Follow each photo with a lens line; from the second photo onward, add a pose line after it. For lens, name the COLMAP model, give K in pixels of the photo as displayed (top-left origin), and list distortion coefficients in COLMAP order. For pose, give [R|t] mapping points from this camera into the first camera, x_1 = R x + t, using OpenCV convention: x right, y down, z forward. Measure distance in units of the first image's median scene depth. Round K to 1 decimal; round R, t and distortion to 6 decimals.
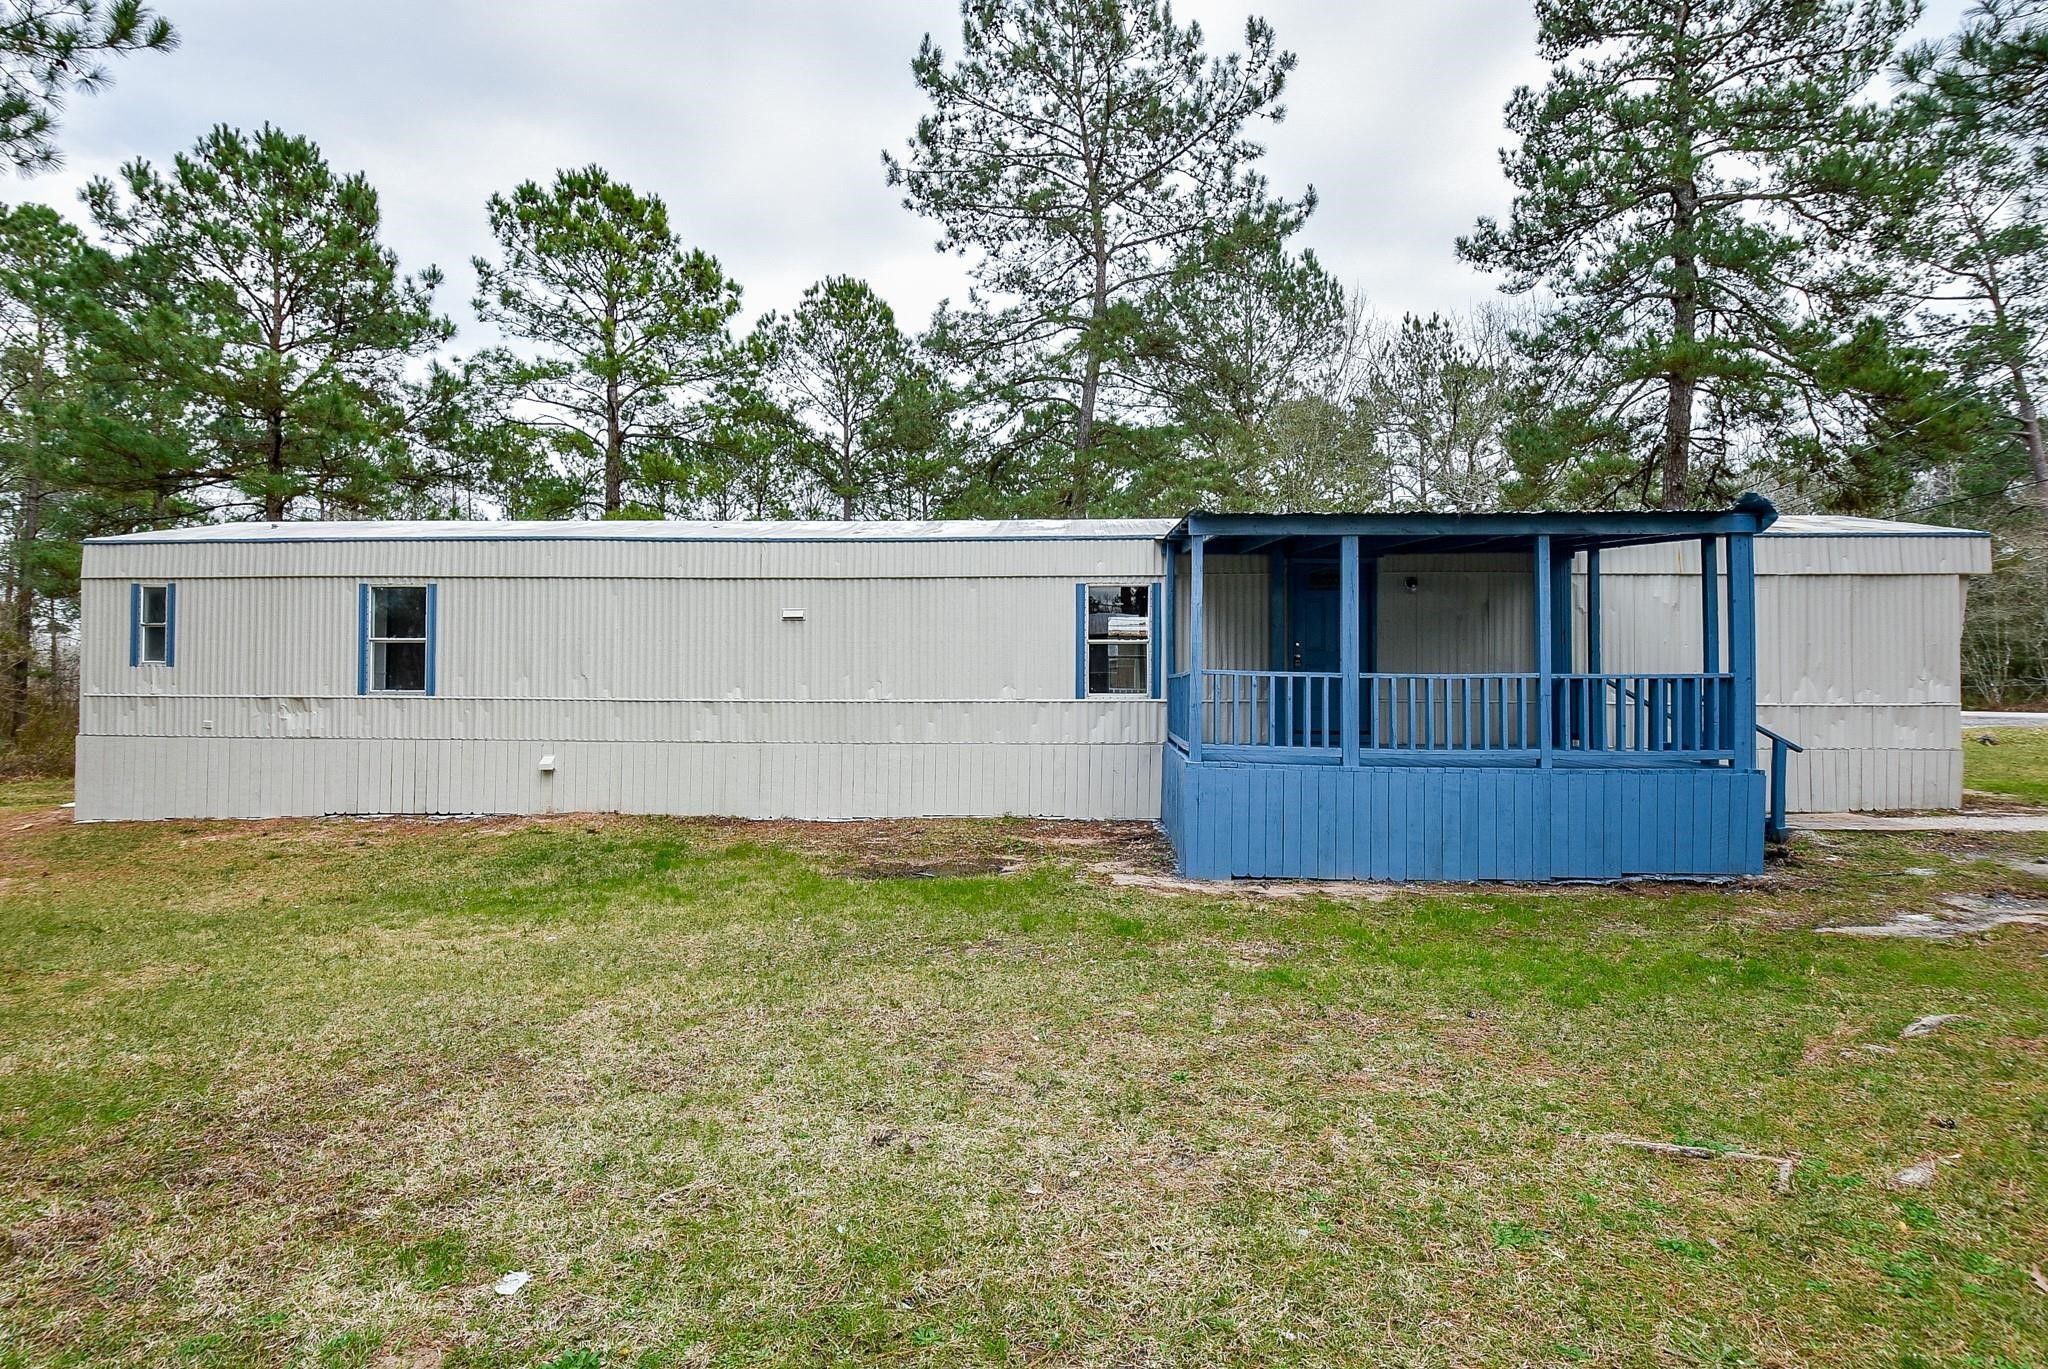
lens RADIAL K [[971.4, 0, 1024.0], [0, 971.4, 684.5], [0, 0, 1]] dist [0.002679, -0.016559]
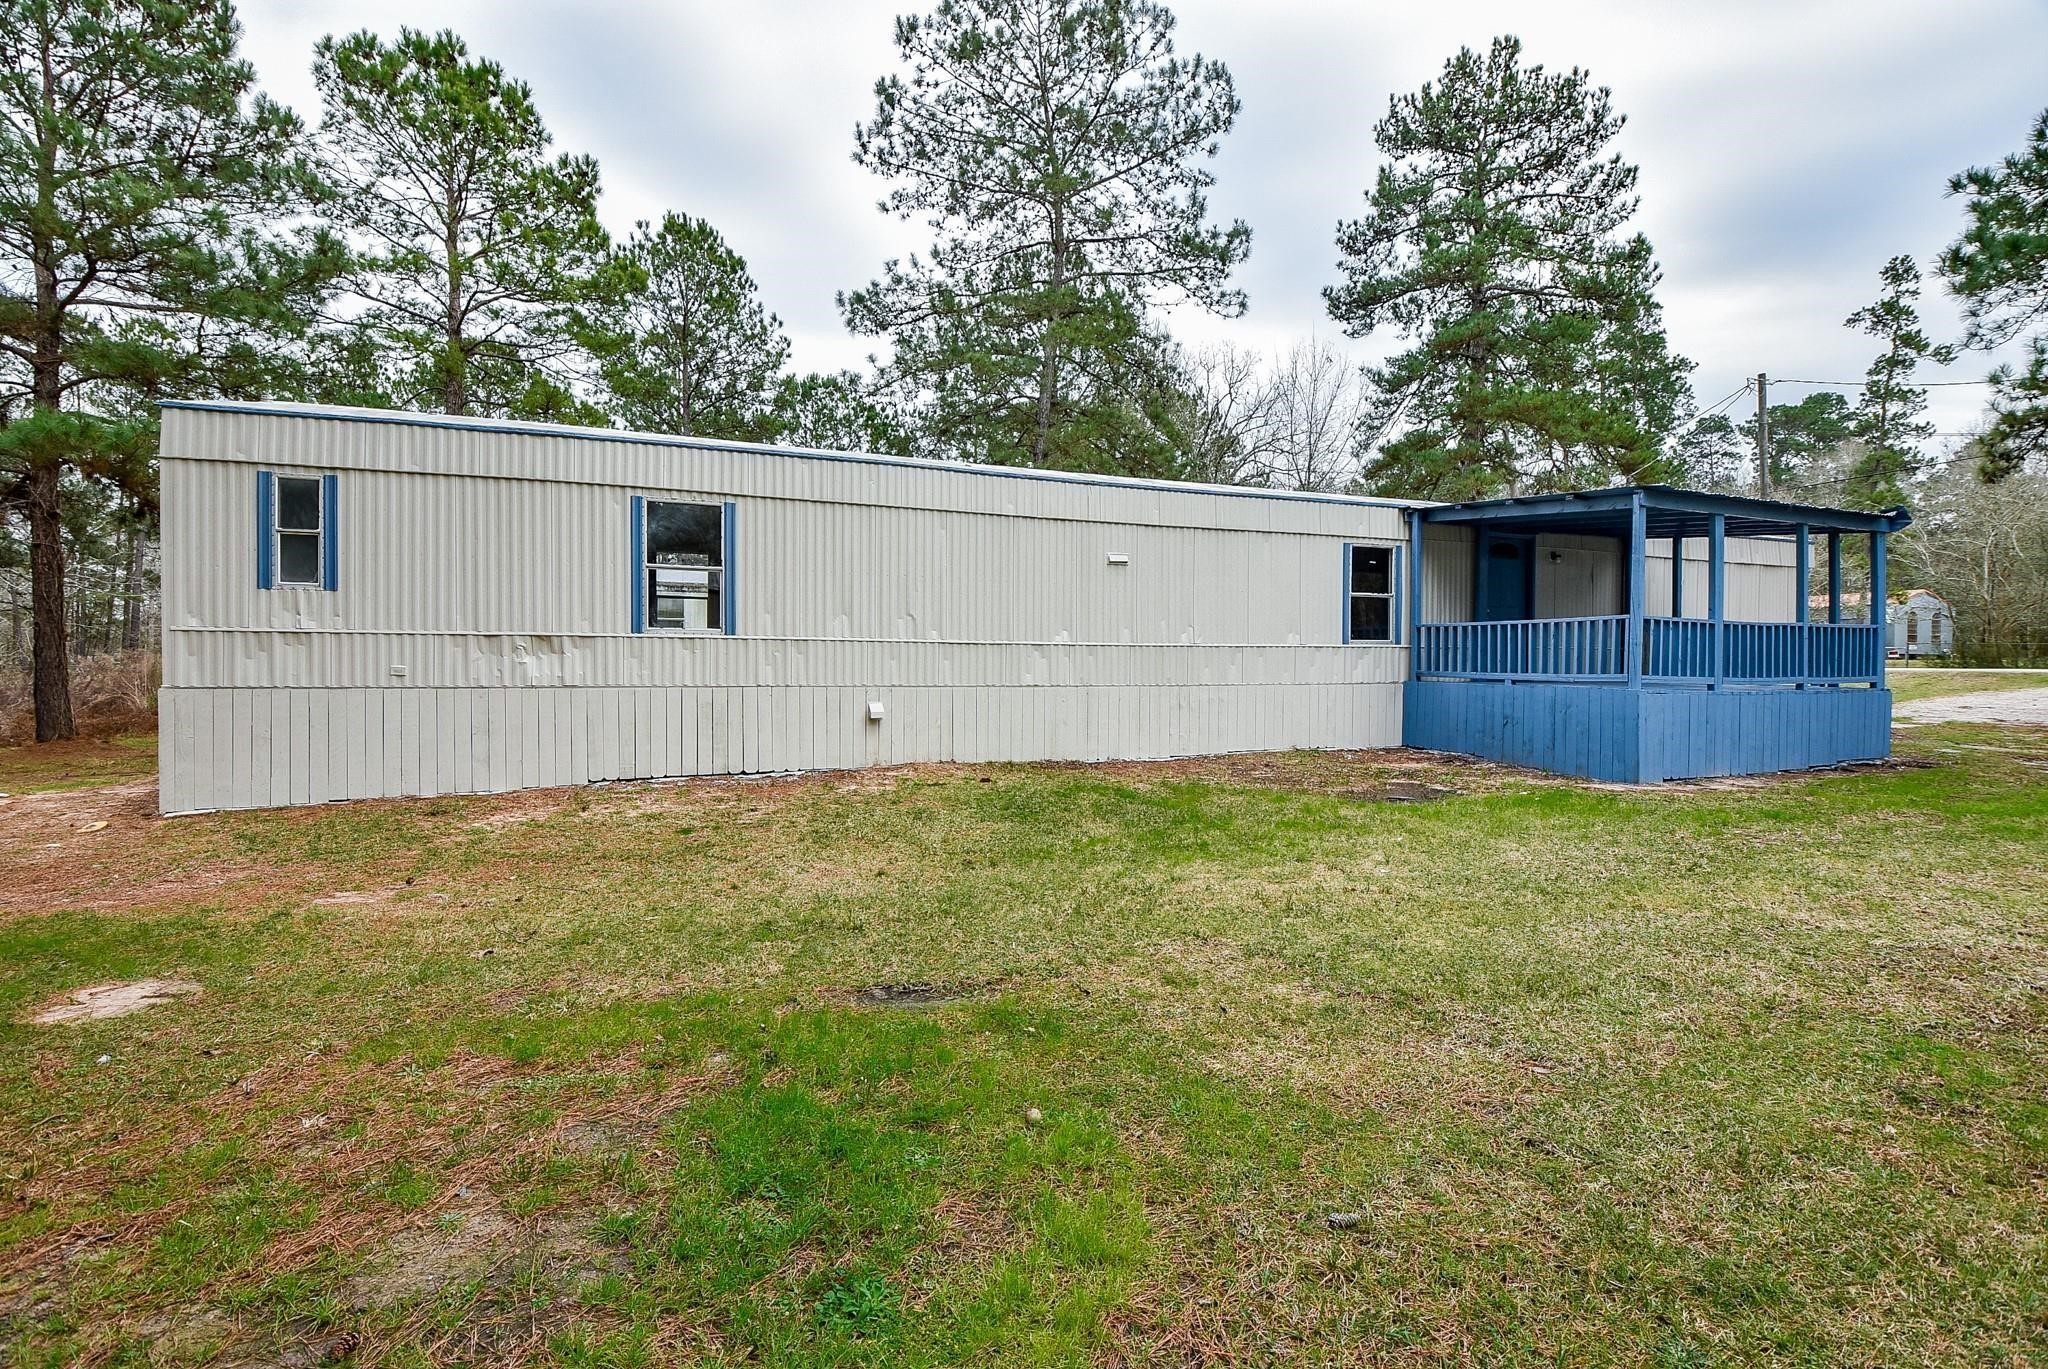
lens RADIAL K [[871.1, 0, 1042.6], [0, 871.1, 678.8], [0, 0, 1]] dist [0.000990, -0.015658]
pose [[0.918014, -0.007520, 0.396476, -0.661716], [-0.005564, 0.999477, 0.031840, 0.023950], [-0.396509, -0.031436, 0.917493, 0.191649]]
